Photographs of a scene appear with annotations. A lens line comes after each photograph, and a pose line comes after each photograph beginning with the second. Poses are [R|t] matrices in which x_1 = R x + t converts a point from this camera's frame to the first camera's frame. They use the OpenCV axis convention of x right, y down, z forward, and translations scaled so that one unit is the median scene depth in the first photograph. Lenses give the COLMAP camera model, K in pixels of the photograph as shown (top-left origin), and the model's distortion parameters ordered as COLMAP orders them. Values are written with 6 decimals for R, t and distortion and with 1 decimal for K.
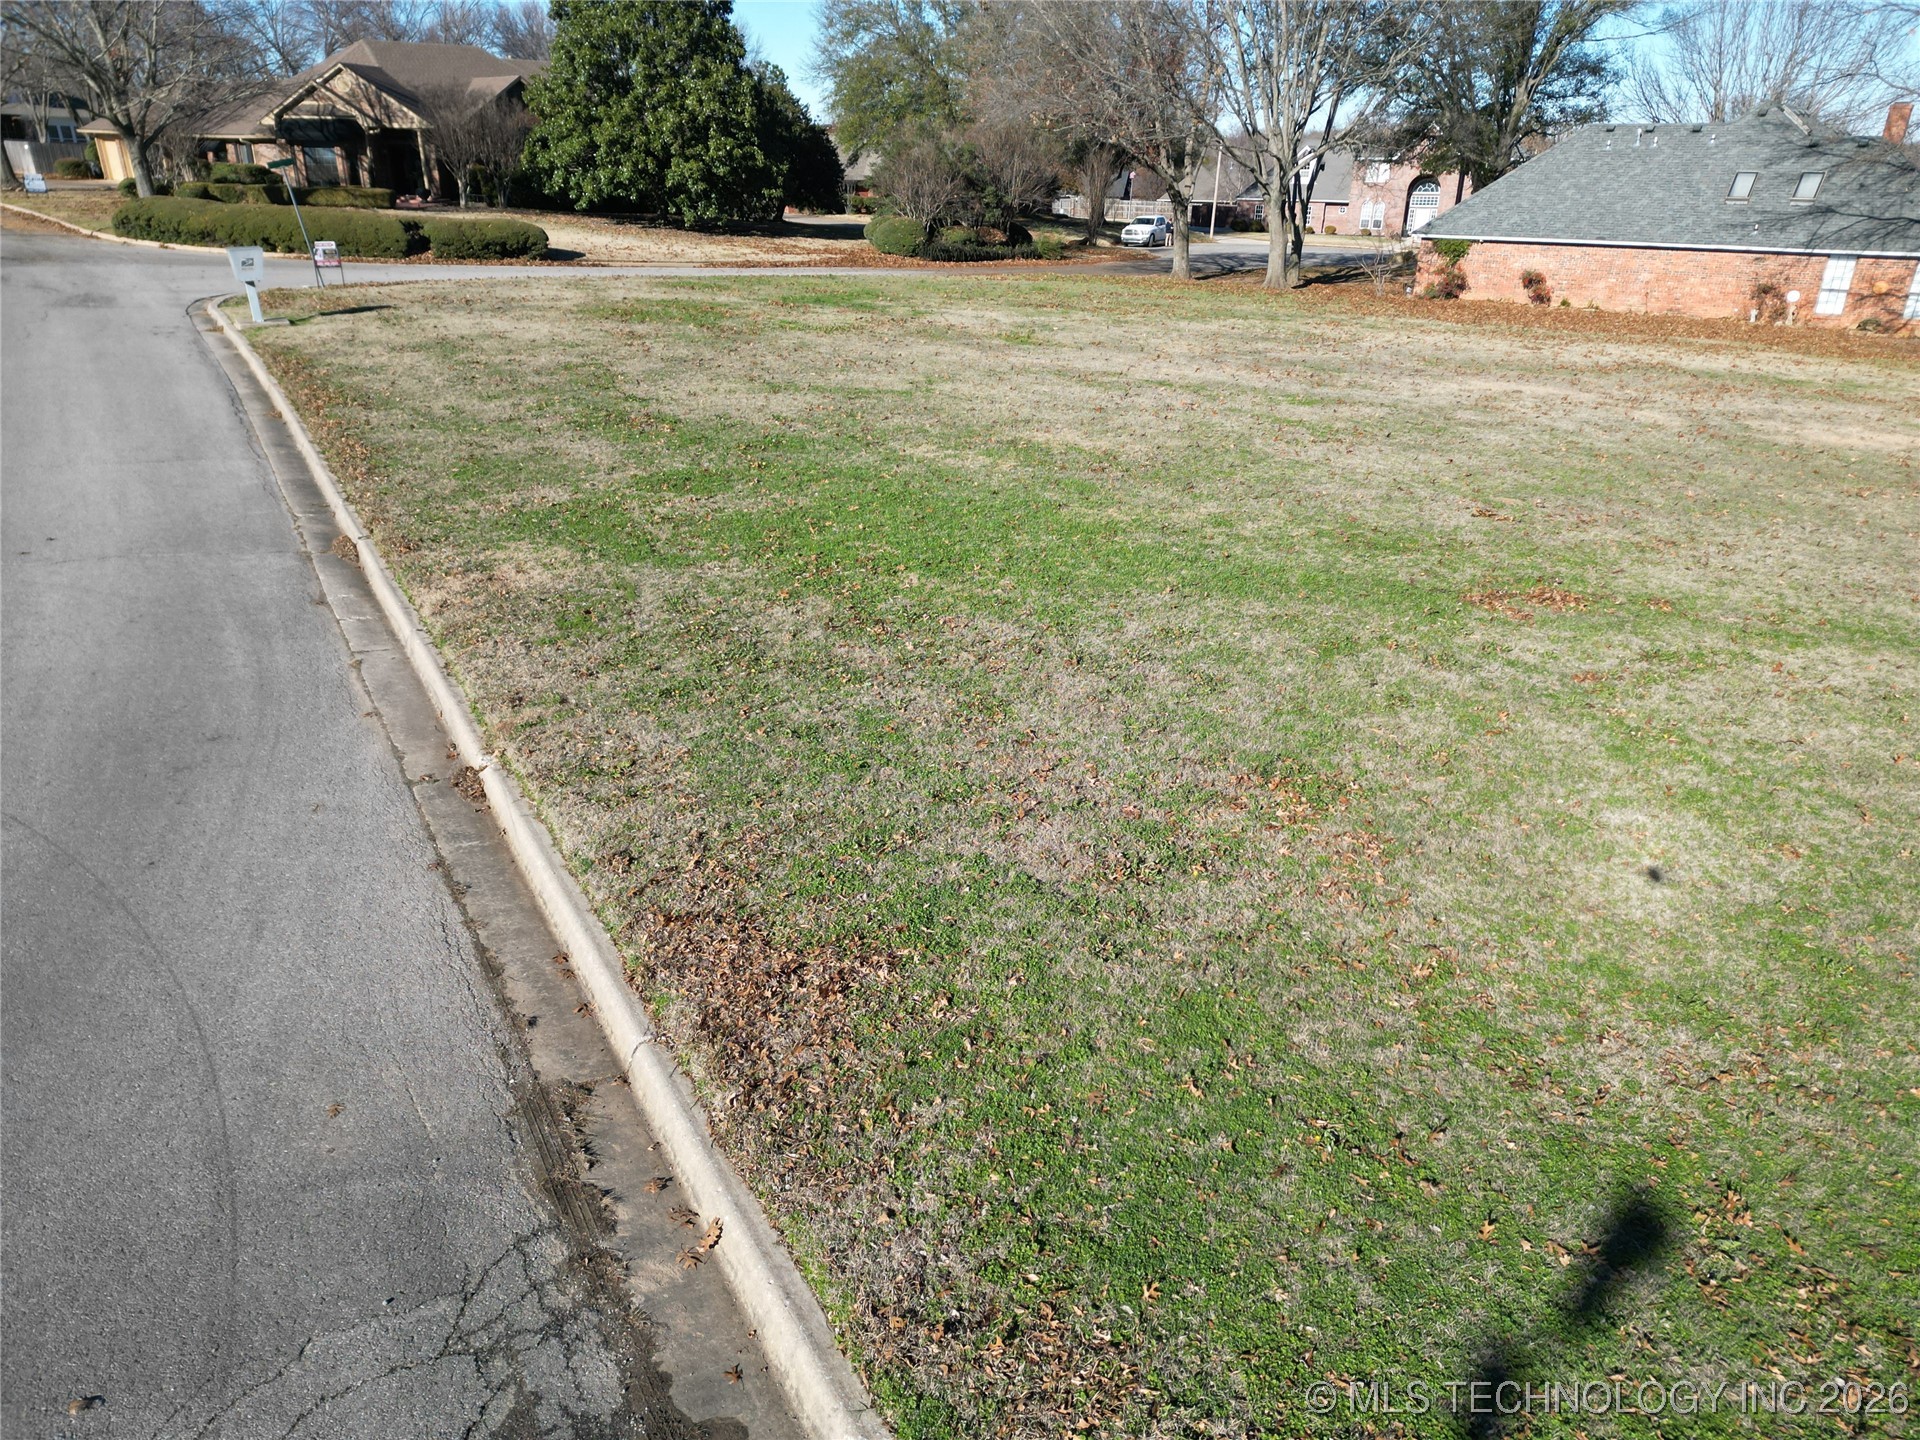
lens RADIAL K [[1336.4, 0, 962.0], [0, 1336.4, 712.0], [0, 0, 1]] dist [0.072476, -0.056279]
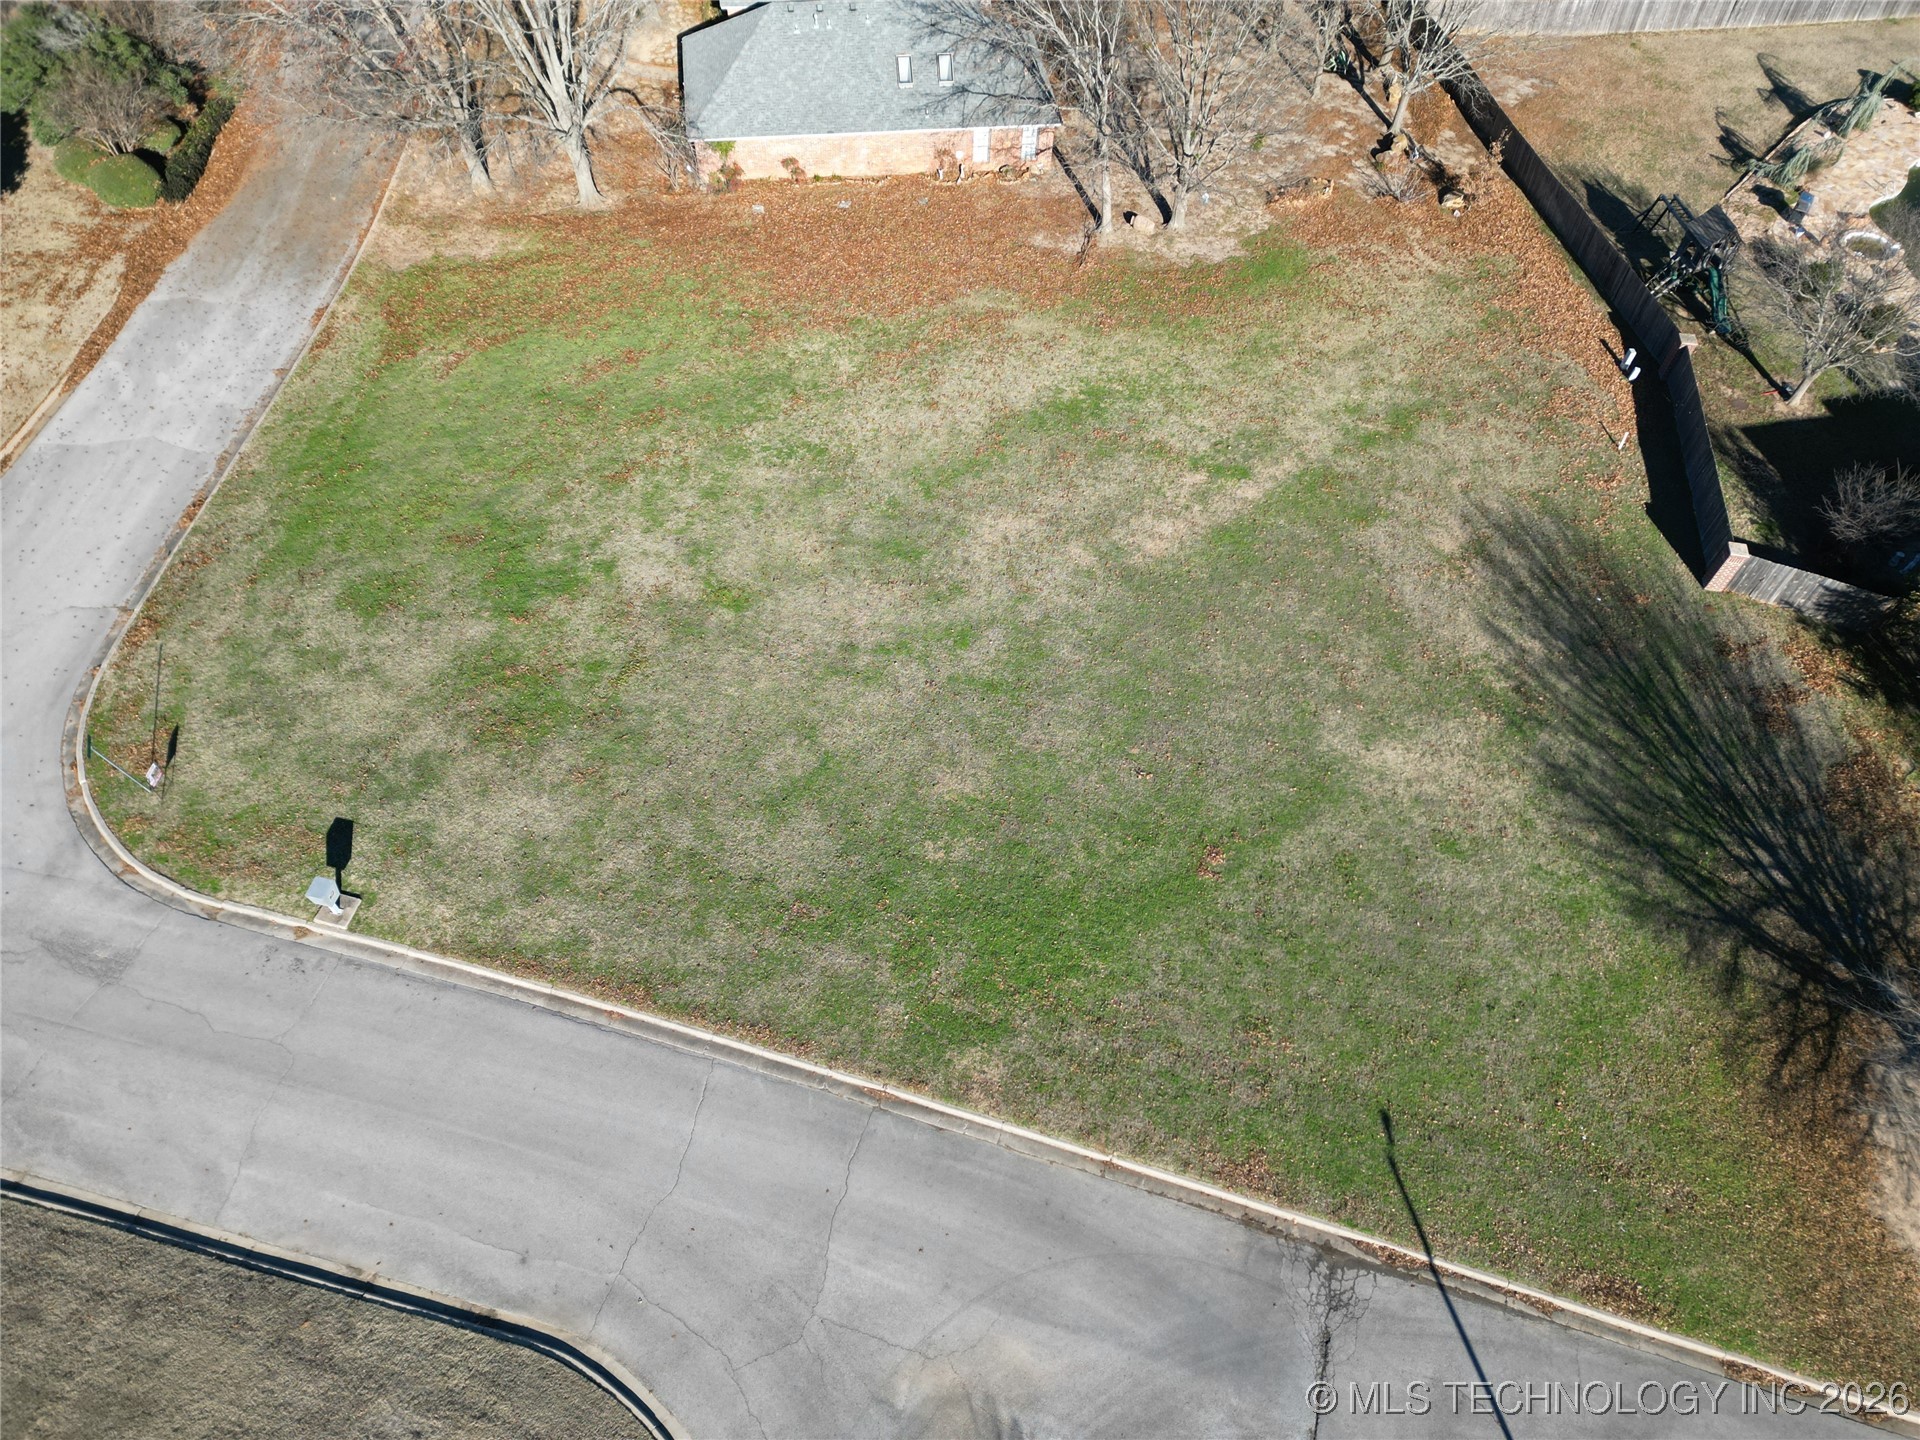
lens RADIAL K [[1336.4, 0, 962.2], [0, 1336.4, 721.5], [0, 0, 1]] dist [0.072476, -0.056279]
pose [[0.717226, -0.556984, 0.418755, -0.345655], [0.249391, 0.766300, 0.592105, -0.717461], [-0.650685, -0.320240, 0.688517, -0.201900]]
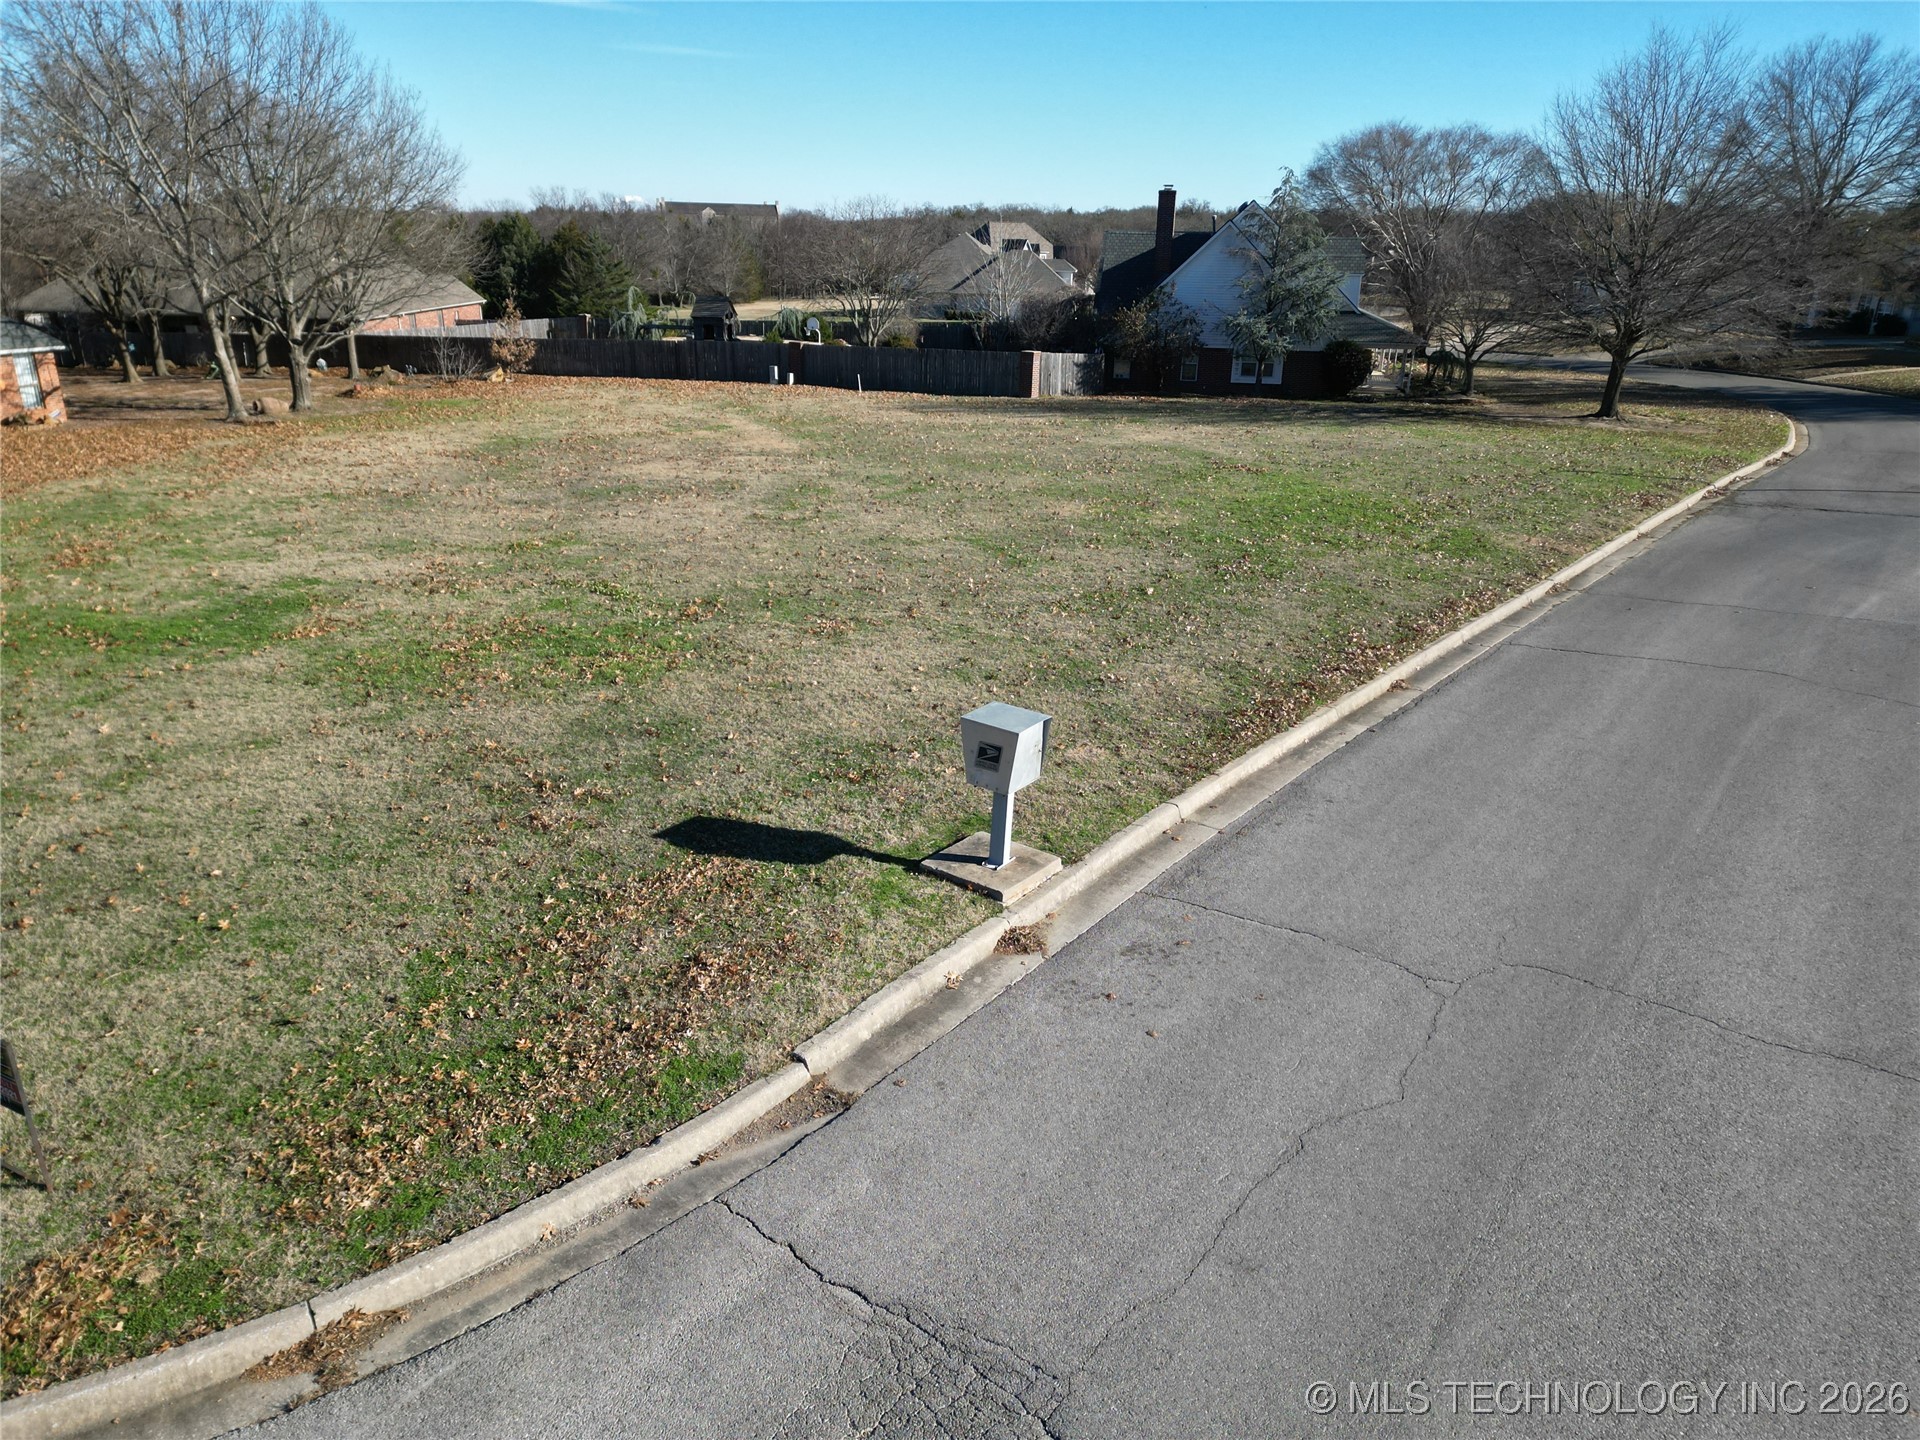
lens RADIAL K [[1336.4, 0, 967.6], [0, 1336.4, 716.9], [0, 0, 1]] dist [0.072476, -0.056279]
pose [[-0.390728, -0.336767, 0.856691, -0.567766], [0.330808, 0.817126, 0.472092, -0.349635], [-0.859009, 0.467860, -0.207869, 0.704159]]
